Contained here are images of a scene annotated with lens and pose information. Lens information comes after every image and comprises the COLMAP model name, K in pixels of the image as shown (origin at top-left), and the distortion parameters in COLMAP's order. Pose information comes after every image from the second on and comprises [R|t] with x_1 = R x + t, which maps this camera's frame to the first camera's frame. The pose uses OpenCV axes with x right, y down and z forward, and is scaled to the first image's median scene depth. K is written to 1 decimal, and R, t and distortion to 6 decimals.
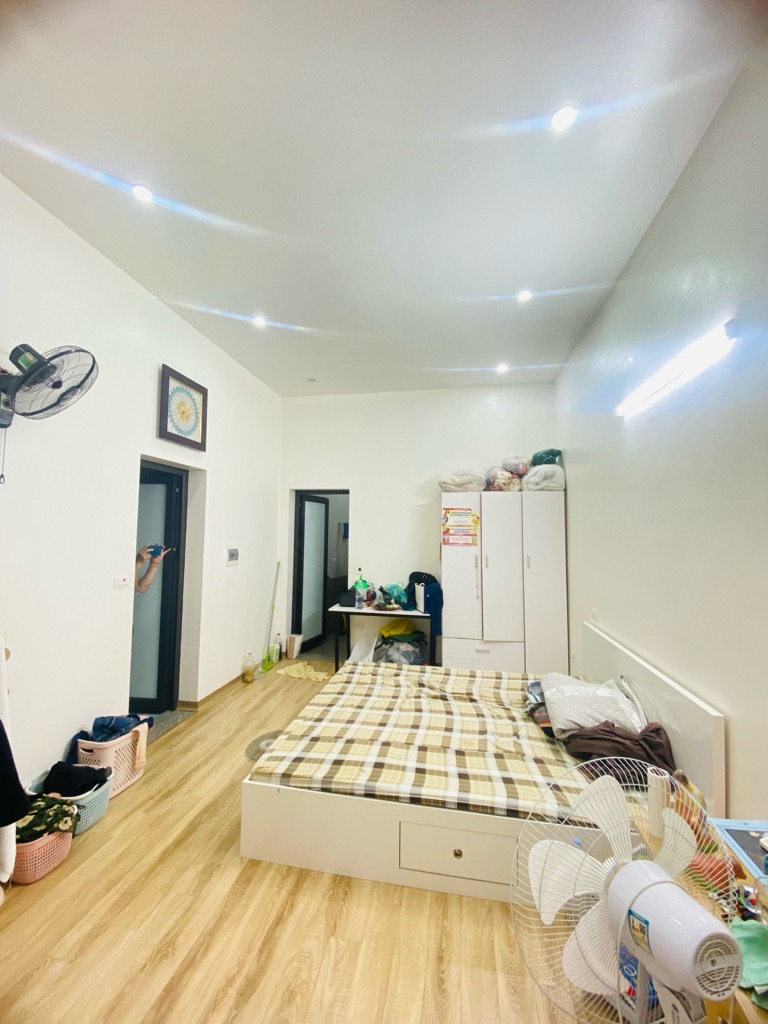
lens RADIAL K [[411.4, 0, 384.9], [0, 411.4, 511.6], [0, 0, 1]] dist [-0.000203, -0.000008]
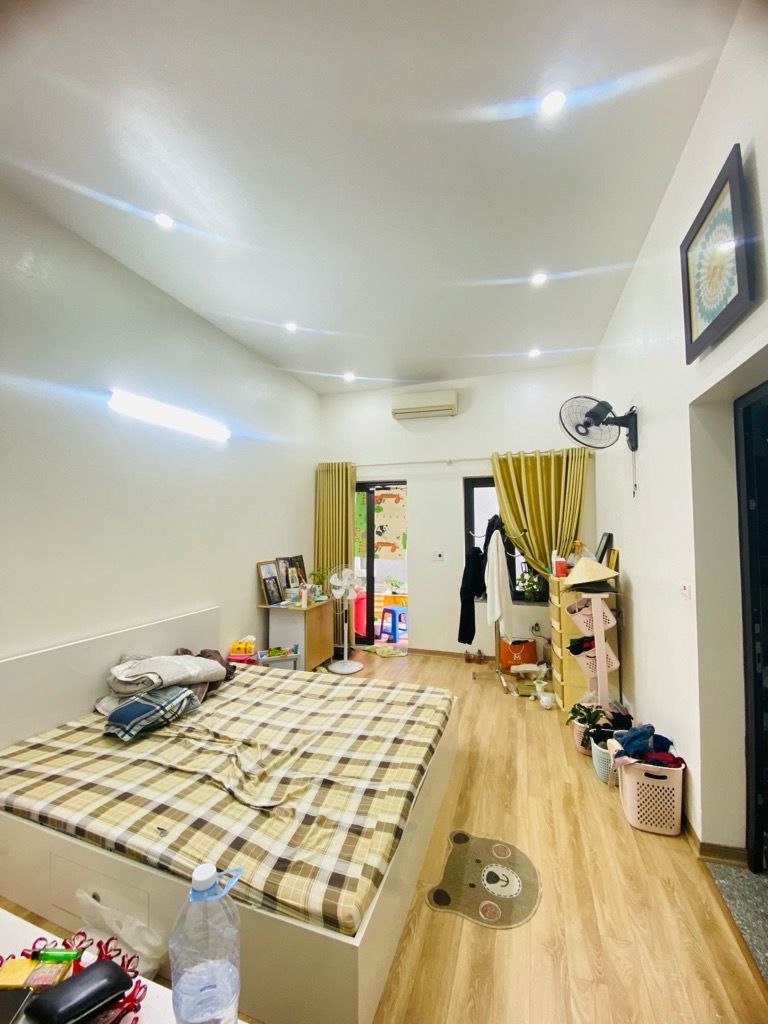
lens RADIAL K [[411.4, 0, 381.2], [0, 411.4, 508.4], [0, 0, 1]] dist [-0.000203, -0.000008]
pose [[-0.988755, -0.003060, 0.149511, -0.242130], [-0.018771, 0.994423, -0.103785, 0.128692], [-0.148359, -0.105424, -0.983298, 2.056353]]
